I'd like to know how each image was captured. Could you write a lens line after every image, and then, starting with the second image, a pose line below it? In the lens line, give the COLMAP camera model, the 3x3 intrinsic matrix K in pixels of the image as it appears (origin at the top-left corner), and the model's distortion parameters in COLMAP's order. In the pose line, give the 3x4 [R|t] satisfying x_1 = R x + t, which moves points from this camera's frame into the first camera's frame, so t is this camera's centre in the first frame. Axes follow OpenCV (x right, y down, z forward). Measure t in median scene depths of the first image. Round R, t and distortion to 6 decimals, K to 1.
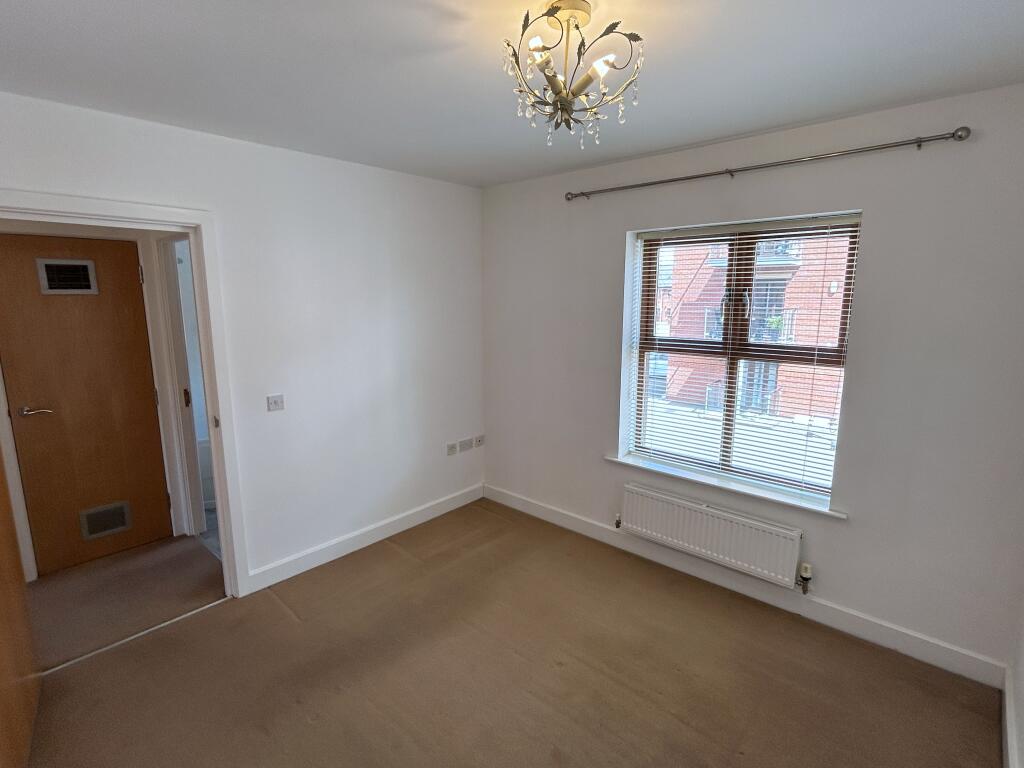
lens RADIAL K [[511.0, 0, 509.6], [0, 511.0, 387.0], [0, 0, 1]] dist [-0.001286, 0.000529]
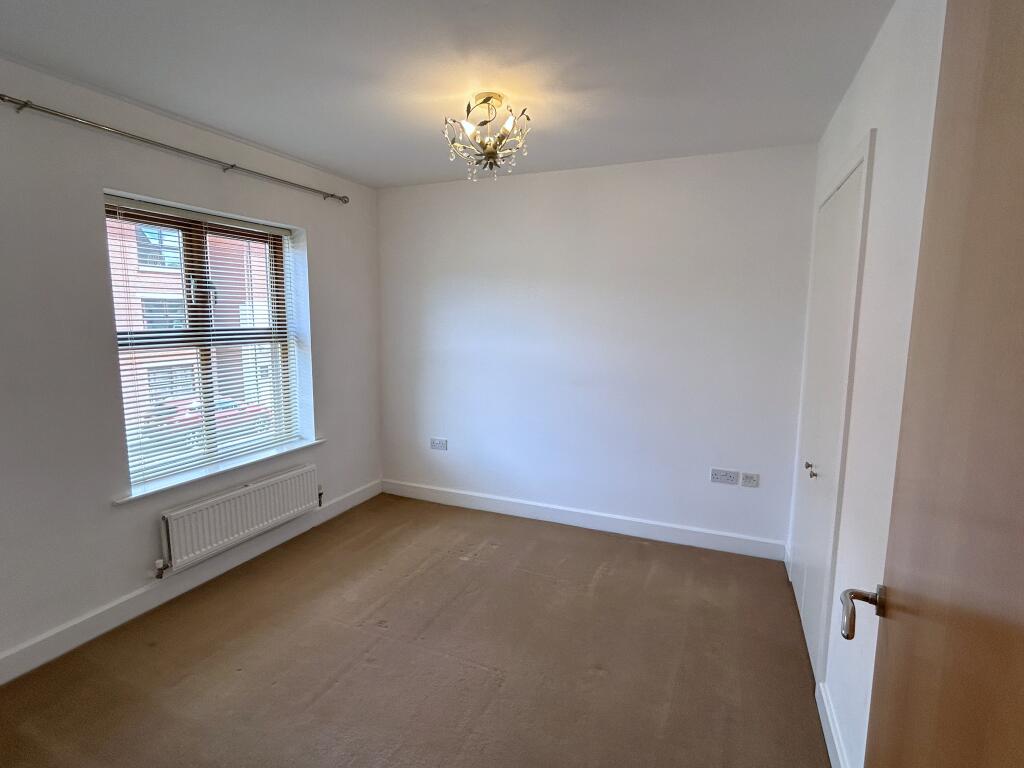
lens RADIAL K [[511.0, 0, 510.5], [0, 511.0, 382.3], [0, 0, 1]] dist [-0.001286, 0.000529]
pose [[-0.331983, -0.134812, 0.933602, -0.712647], [0.148290, 0.969969, 0.192794, -0.089382], [-0.931557, 0.202448, -0.302022, 0.756076]]
